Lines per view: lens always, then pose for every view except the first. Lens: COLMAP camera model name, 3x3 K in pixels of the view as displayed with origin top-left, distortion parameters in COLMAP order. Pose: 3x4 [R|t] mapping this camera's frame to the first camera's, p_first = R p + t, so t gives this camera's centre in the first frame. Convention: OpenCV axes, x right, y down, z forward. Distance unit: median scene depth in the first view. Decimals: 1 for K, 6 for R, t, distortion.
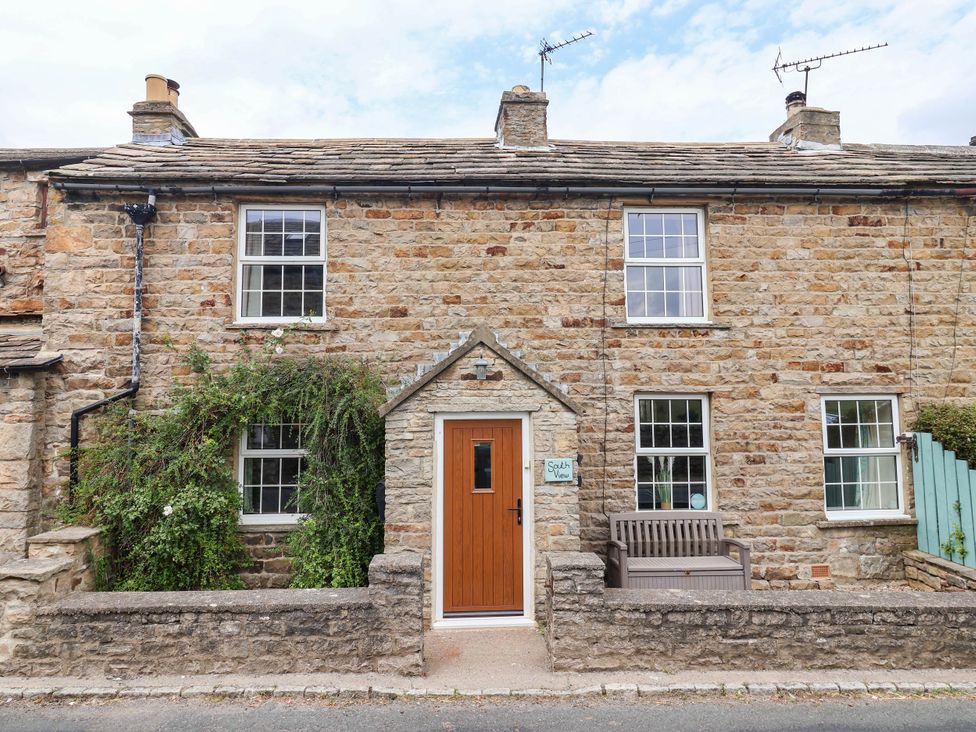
lens RADIAL K [[615.7, 0, 488.2], [0, 615.7, 360.1], [0, 0, 1]] dist [-0.000736, -0.000673]
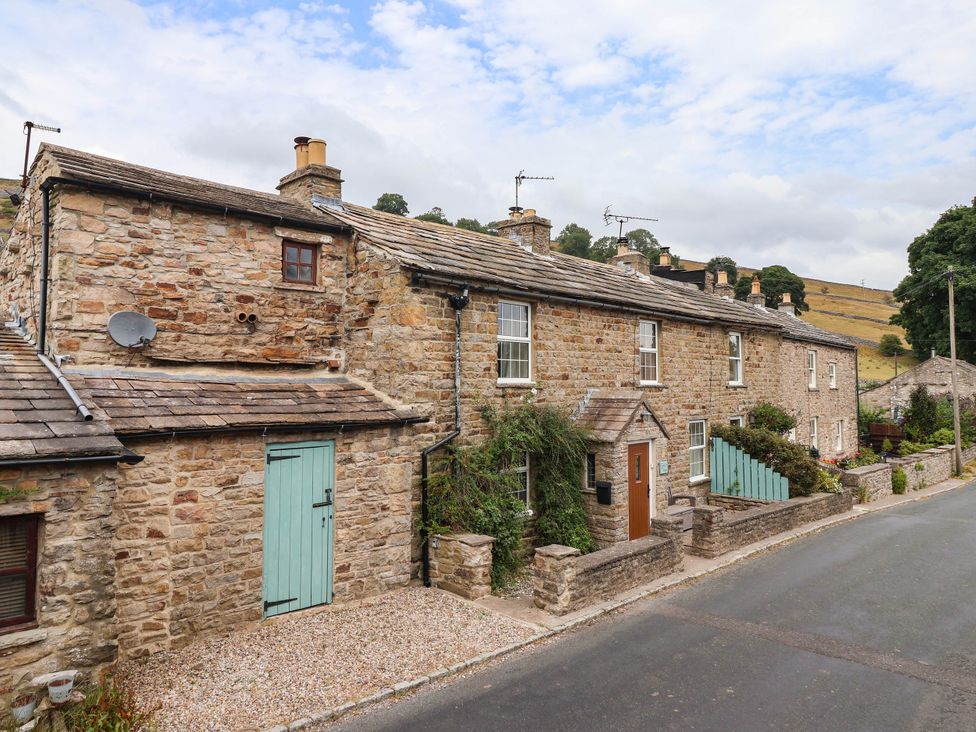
lens RADIAL K [[615.7, 0, 487.8], [0, 615.7, 367.6], [0, 0, 1]] dist [-0.000736, -0.000673]
pose [[0.744485, 0.033175, 0.666814, -1.398276], [-0.052929, 0.998554, 0.009414, -0.109052], [-0.665537, -0.042302, 0.745165, -0.055737]]
